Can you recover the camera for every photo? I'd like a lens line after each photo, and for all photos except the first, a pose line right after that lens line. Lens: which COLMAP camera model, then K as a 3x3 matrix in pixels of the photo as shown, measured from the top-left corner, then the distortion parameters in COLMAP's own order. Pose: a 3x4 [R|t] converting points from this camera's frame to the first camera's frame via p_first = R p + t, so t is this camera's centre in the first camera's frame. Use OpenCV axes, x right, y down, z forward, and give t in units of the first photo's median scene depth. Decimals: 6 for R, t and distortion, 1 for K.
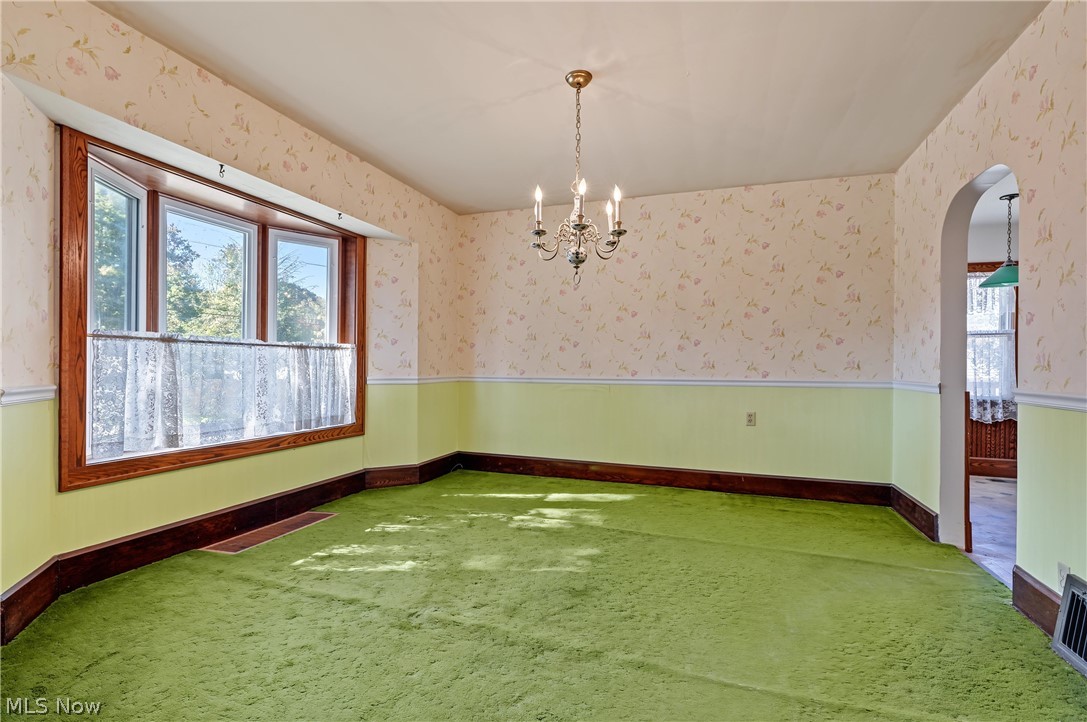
lens RADIAL K [[501.4, 0, 546.8], [0, 501.4, 367.5], [0, 0, 1]] dist [-0.002859, -0.000466]
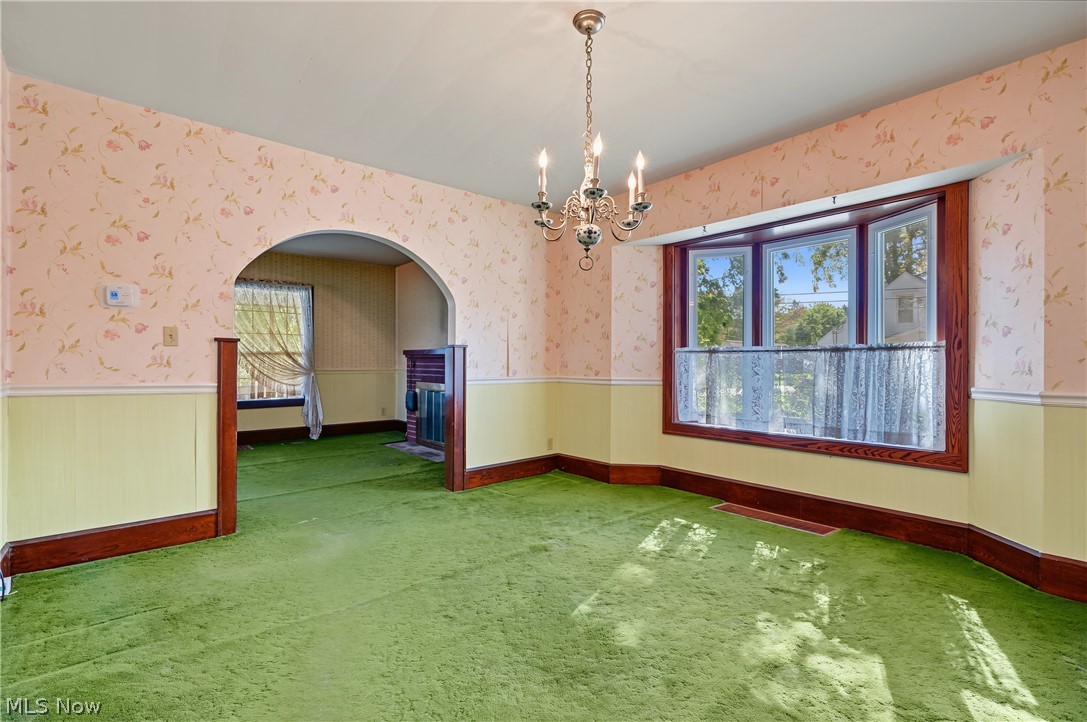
lens RADIAL K [[493.4, 0, 543.5], [0, 493.4, 361.0], [0, 0, 1]] dist [-0.002019, 0.000037]
pose [[-0.509227, -0.019072, -0.860421, 0.685326], [-0.012484, 0.999813, -0.014773, -0.000051], [0.860542, 0.003219, -0.509370, 1.163628]]
